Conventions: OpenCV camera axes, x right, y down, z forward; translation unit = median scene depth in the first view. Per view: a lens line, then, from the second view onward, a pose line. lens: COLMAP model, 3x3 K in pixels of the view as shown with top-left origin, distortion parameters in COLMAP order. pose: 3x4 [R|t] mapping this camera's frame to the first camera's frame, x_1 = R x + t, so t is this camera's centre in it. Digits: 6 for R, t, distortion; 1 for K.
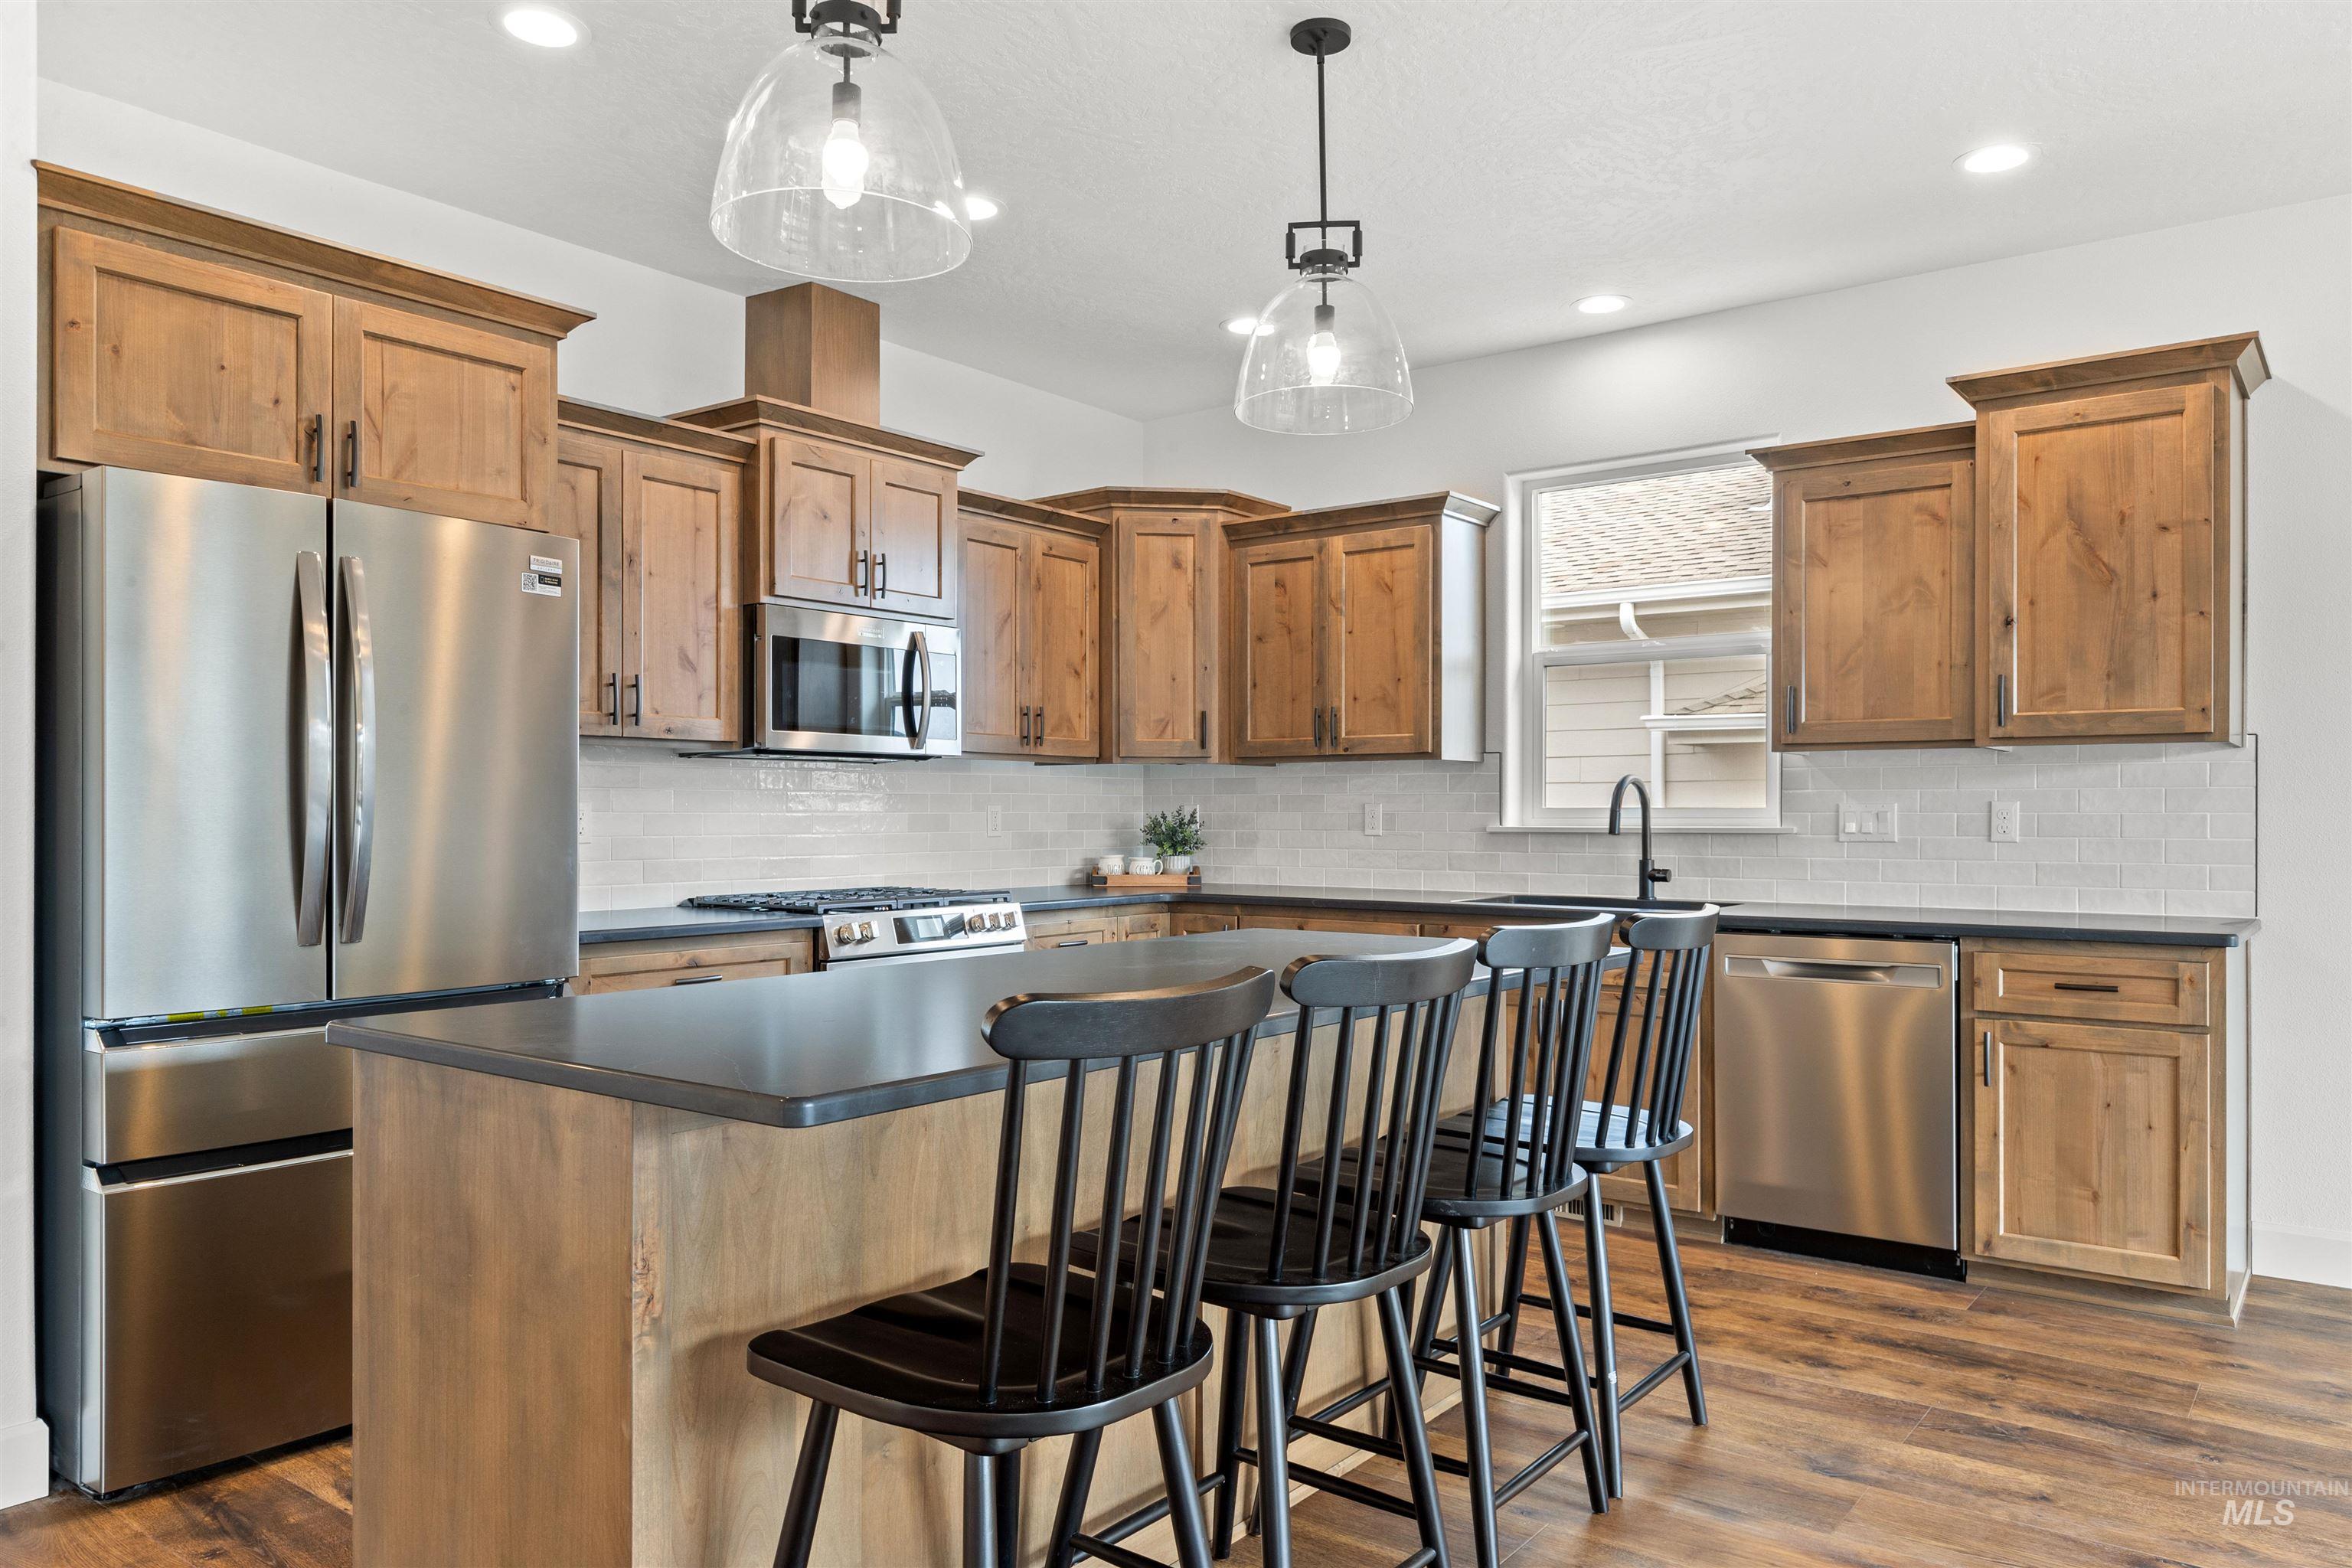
lens RADIAL K [[1606.6, 0, 1180.6], [0, 1606.6, 810.4], [0, 0, 1]] dist [-0.012328, 0.013618]
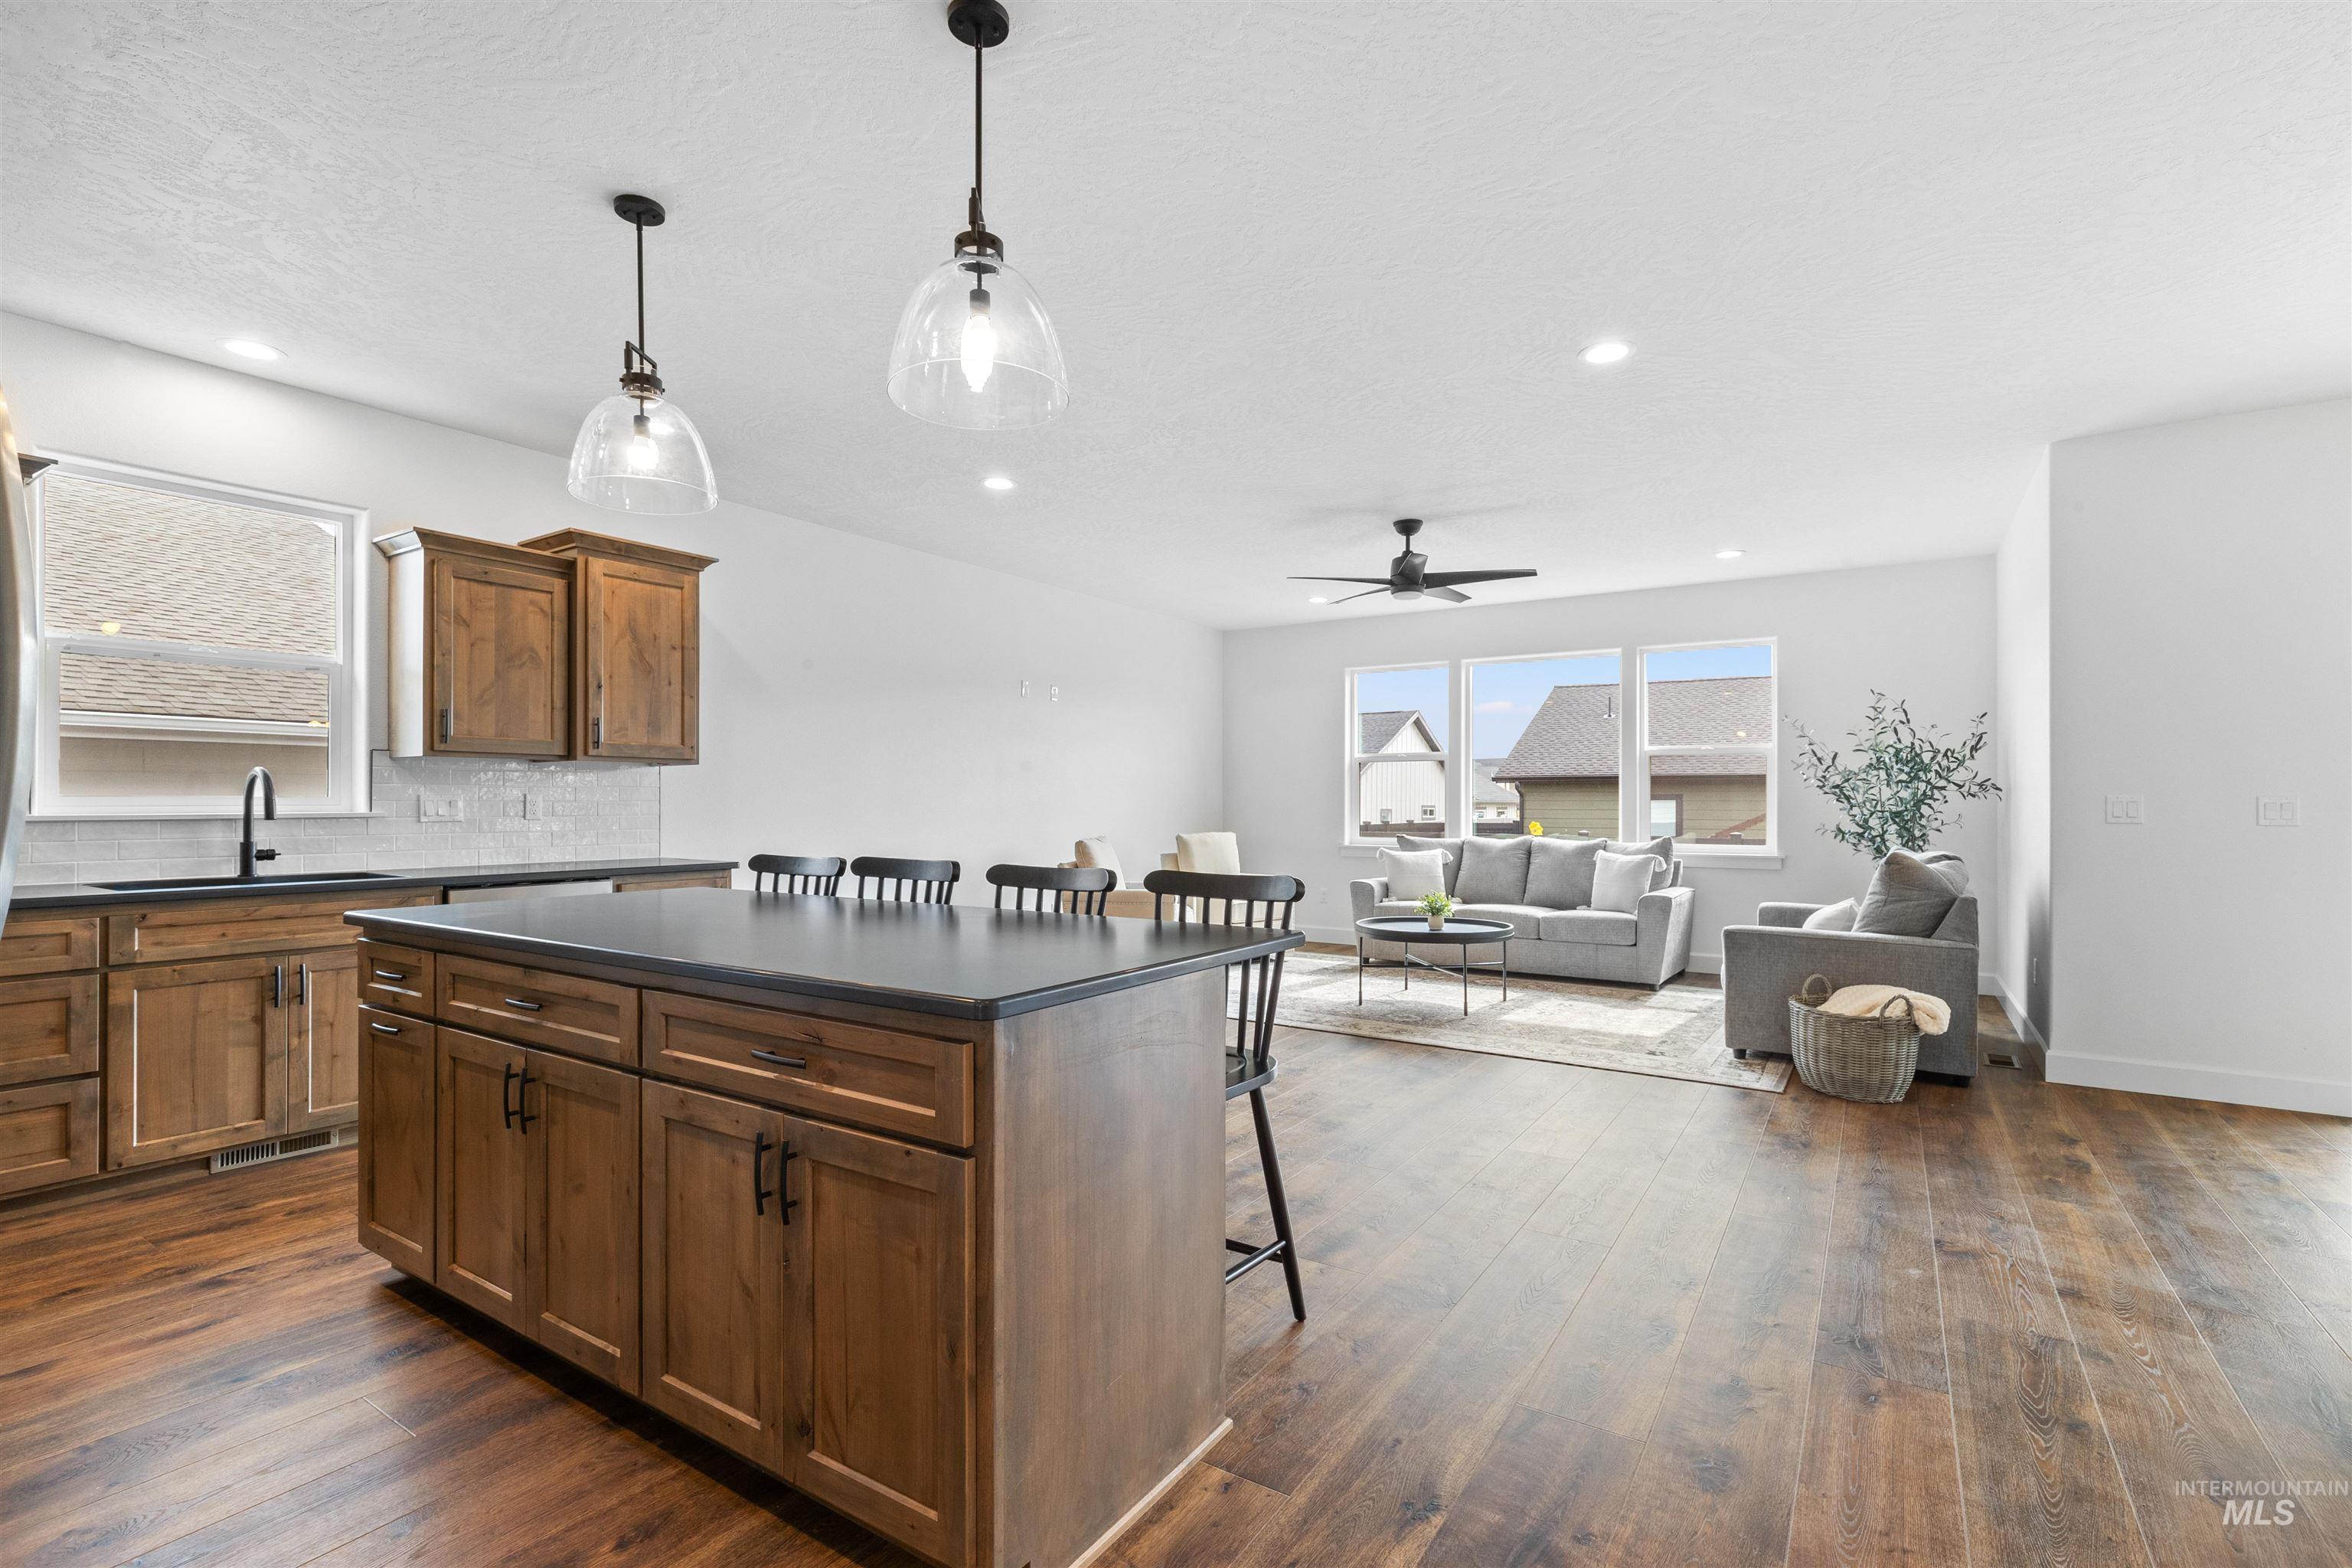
lens RADIAL K [[1073.0, 0, 1180.4], [0, 1073.0, 797.9], [0, 0, 1]] dist [-0.004830, 0.002580]
pose [[-0.069722, 0.003436, 0.997561, -0.600109], [-0.000884, 0.999993, -0.003506, 0.001419], [-0.997566, -0.001126, -0.069719, 0.451822]]
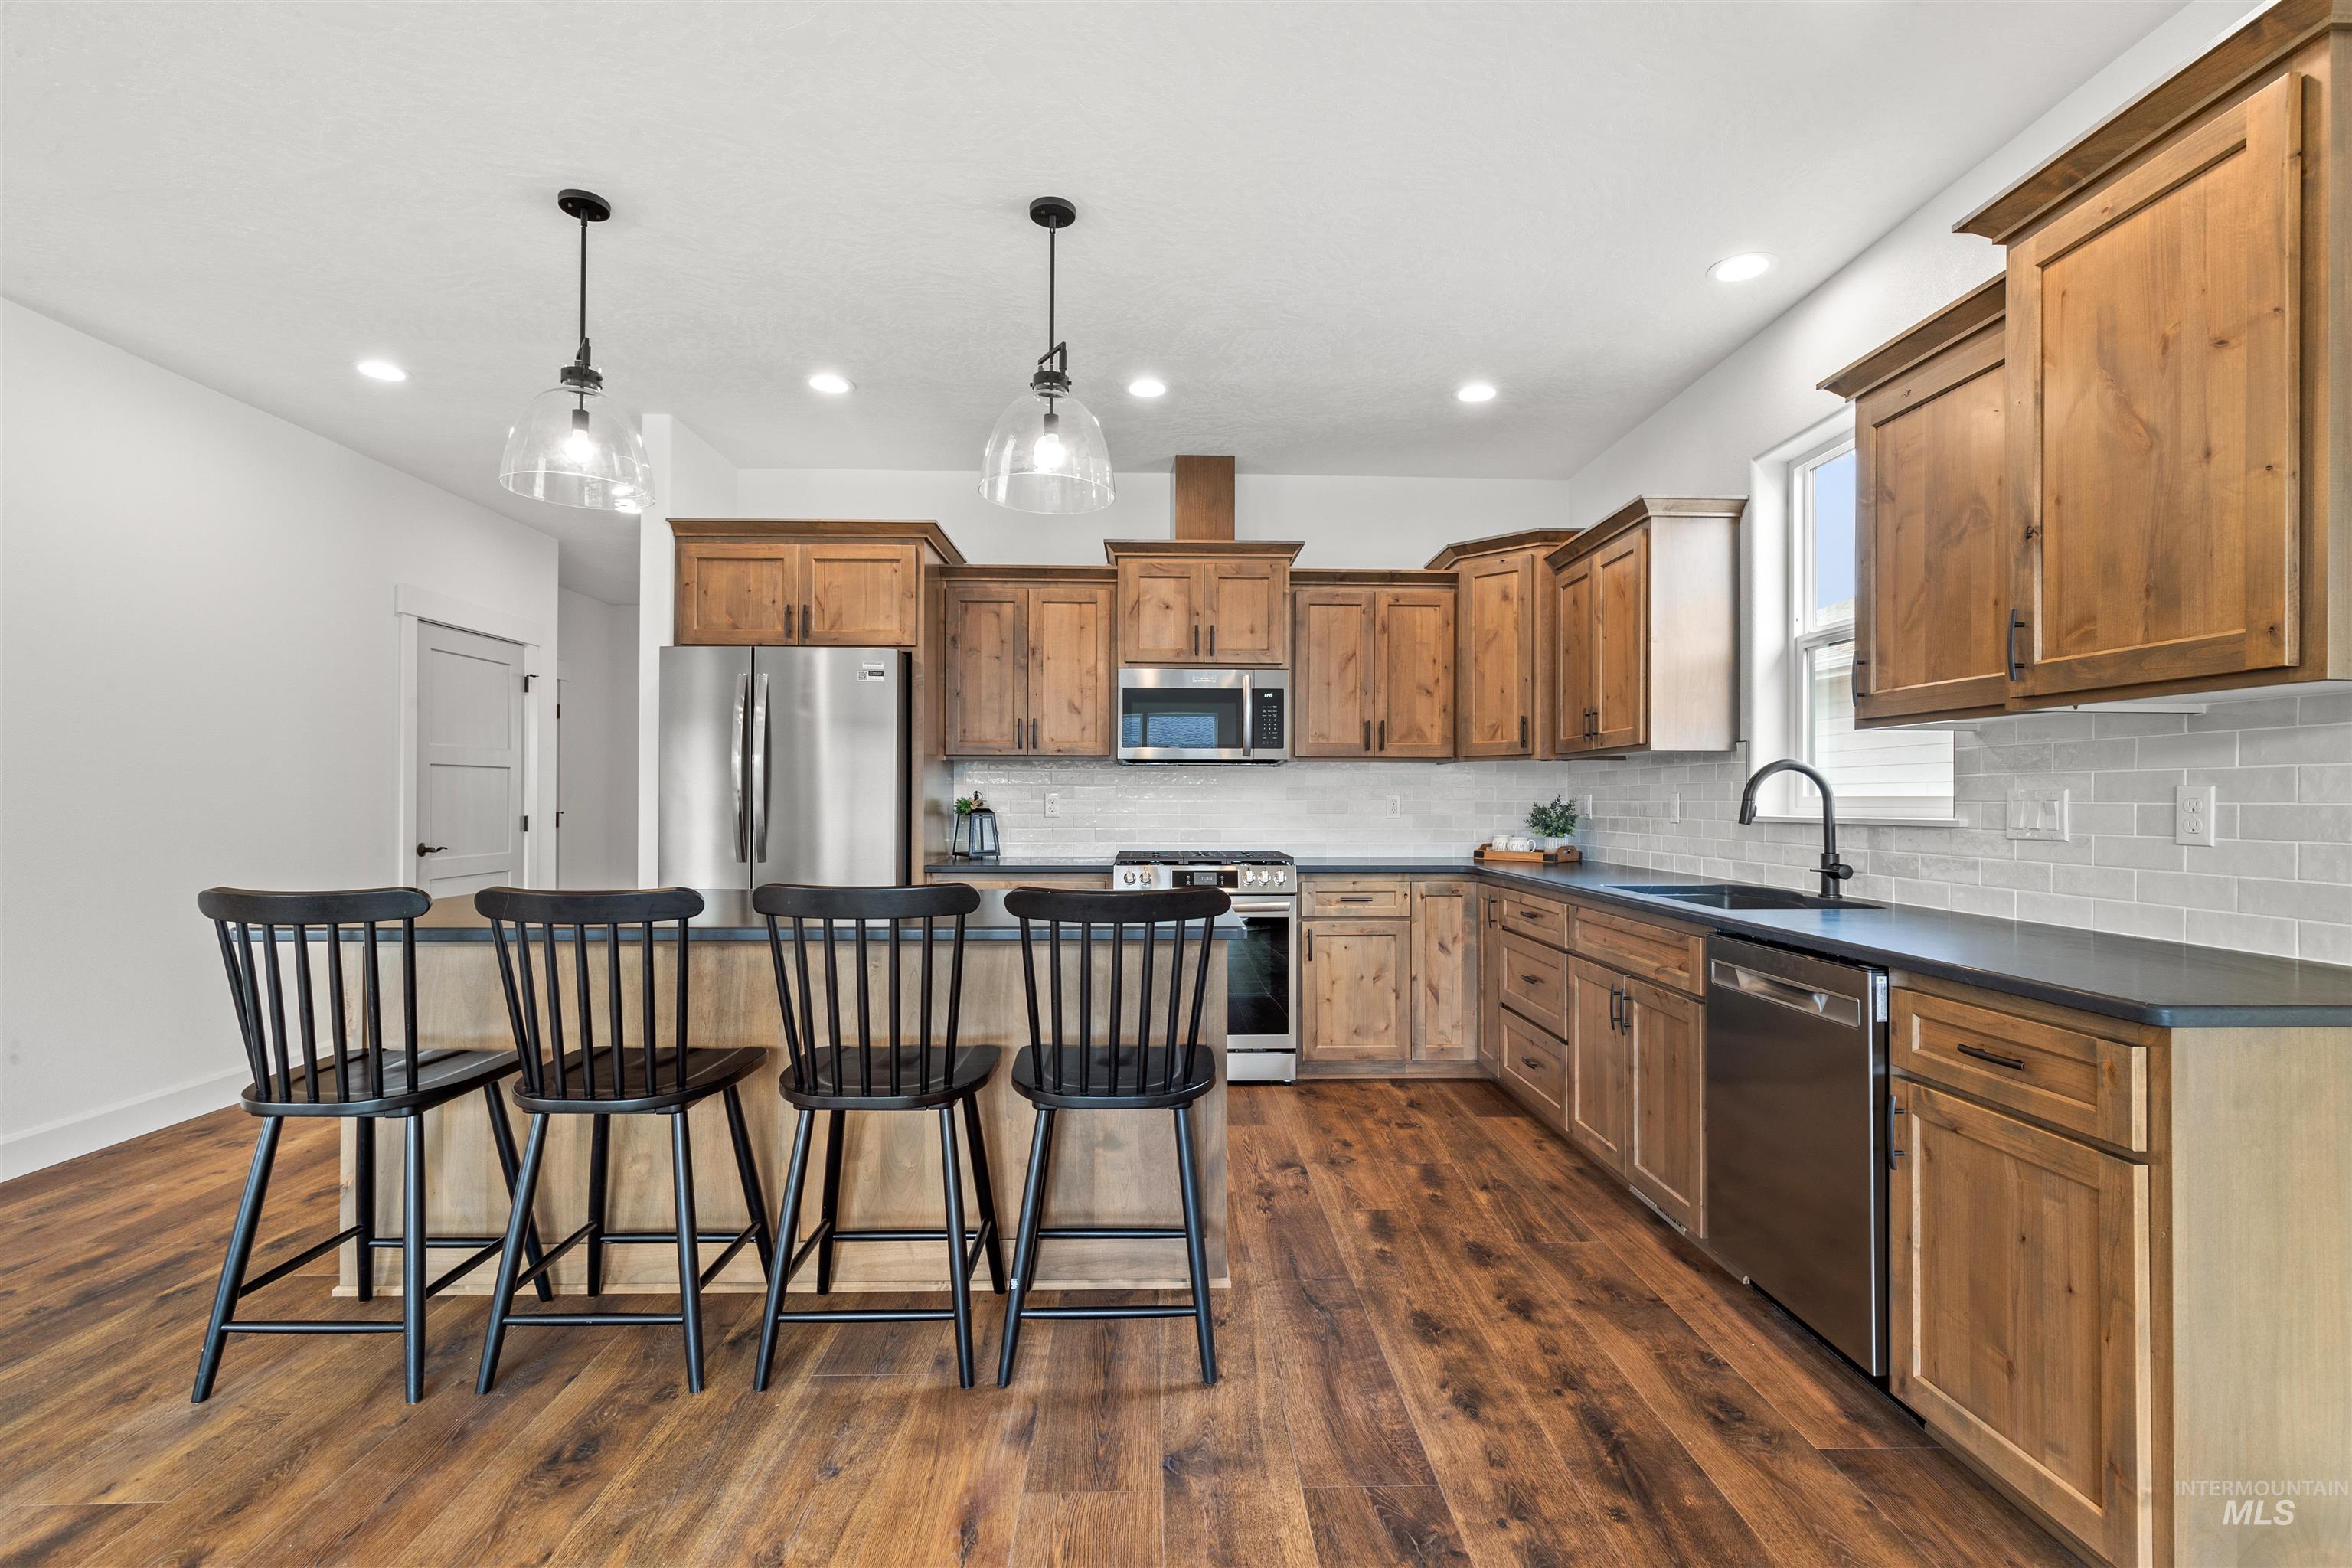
lens RADIAL K [[1073.0, 0, 1181.4], [0, 1073.0, 788.4], [0, 0, 1]] dist [-0.004830, 0.002580]
pose [[0.629454, -0.006897, -0.777007, 0.614796], [-0.001603, 0.999947, -0.010174, 0.000919], [0.777036, 0.007649, 0.629409, 0.386353]]
